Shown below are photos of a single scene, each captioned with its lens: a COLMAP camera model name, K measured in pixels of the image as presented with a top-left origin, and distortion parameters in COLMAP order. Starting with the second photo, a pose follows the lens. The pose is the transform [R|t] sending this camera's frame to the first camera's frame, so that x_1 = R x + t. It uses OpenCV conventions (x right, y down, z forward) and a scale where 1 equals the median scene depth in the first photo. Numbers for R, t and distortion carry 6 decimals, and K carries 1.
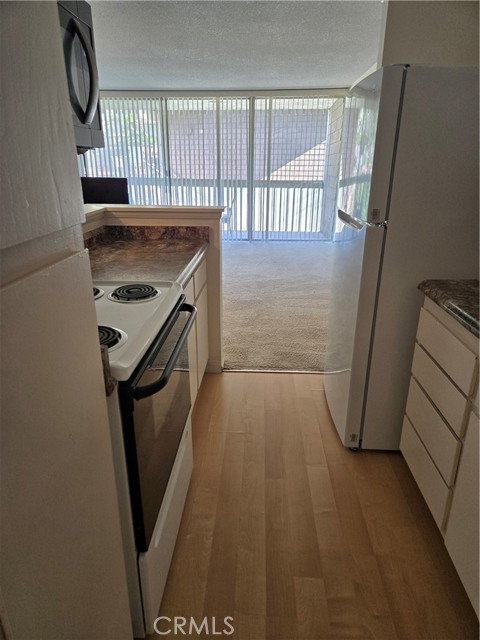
lens RADIAL K [[429.2, 0, 240.3], [0, 429.2, 320.0], [0, 0, 1]] dist [0.043599, -0.005455]
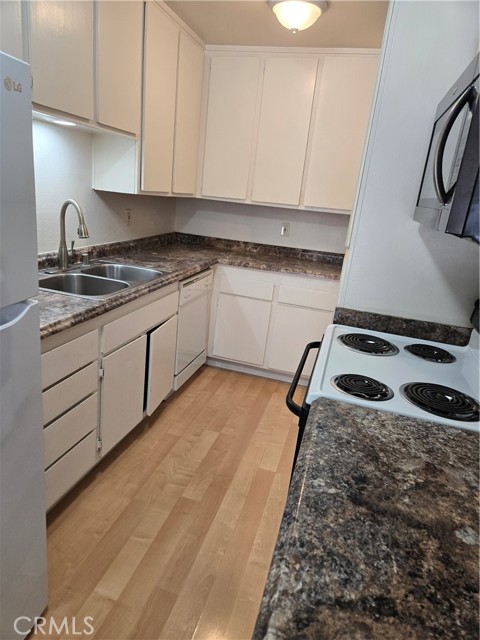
lens RADIAL K [[429.2, 0, 236.2], [0, 429.2, 323.2], [0, 0, 1]] dist [0.043599, -0.005455]
pose [[-0.968607, -0.166596, 0.184514, -0.144126], [-0.023253, 0.799690, 0.599962, -0.677054], [-0.247505, 0.576837, -0.778460, 1.688992]]
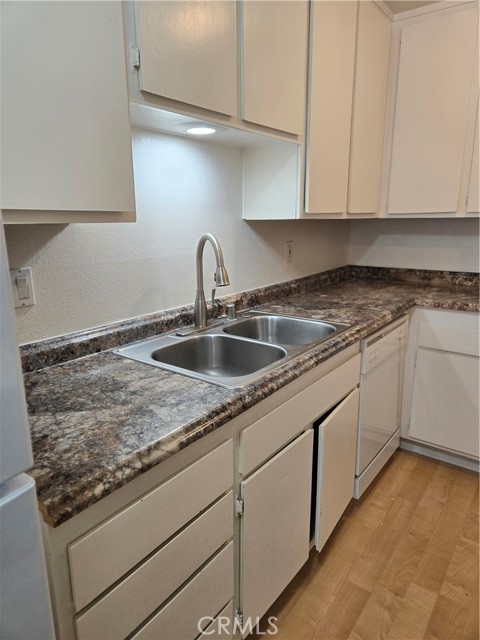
lens RADIAL K [[429.2, 0, 236.8], [0, 429.2, 316.4], [0, 0, 1]] dist [0.043599, -0.005455]
pose [[-0.828512, -0.127489, 0.545265, 0.072082], [0.194791, 0.847310, 0.494088, -0.463692], [-0.524999, 0.515570, -0.677173, 1.244655]]
